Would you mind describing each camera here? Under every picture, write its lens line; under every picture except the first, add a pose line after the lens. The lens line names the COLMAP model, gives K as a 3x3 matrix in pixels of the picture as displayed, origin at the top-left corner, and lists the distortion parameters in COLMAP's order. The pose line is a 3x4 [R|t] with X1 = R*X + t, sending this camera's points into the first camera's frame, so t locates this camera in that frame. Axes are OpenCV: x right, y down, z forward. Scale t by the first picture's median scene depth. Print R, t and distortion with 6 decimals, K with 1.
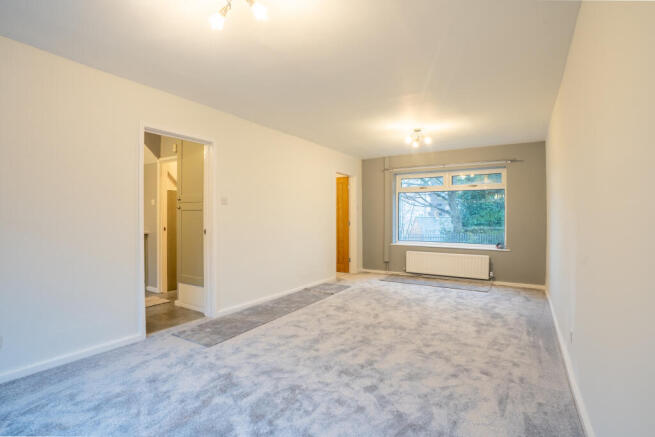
lens RADIAL K [[318.0, 0, 321.1], [0, 318.0, 217.8], [0, 0, 1]] dist [-0.068876, 0.026471]
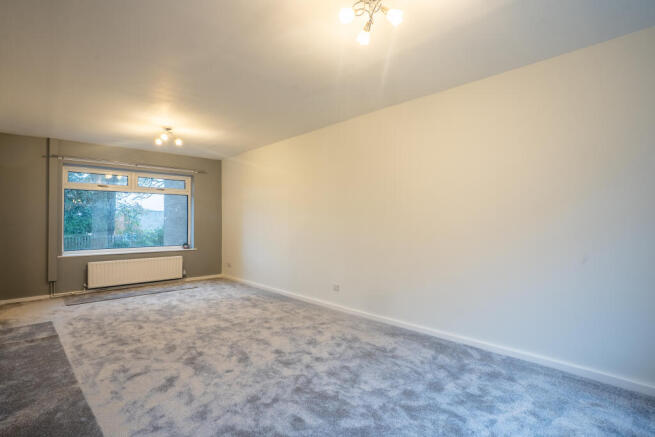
lens RADIAL K [[318.0, 0, 321.1], [0, 318.0, 217.8], [0, 0, 1]] dist [-0.068876, 0.026471]
pose [[0.231645, 0.006047, 0.972782, -0.604227], [0.002716, 0.999973, -0.006862, -0.003132], [-0.972797, 0.004232, 0.231622, 0.403016]]
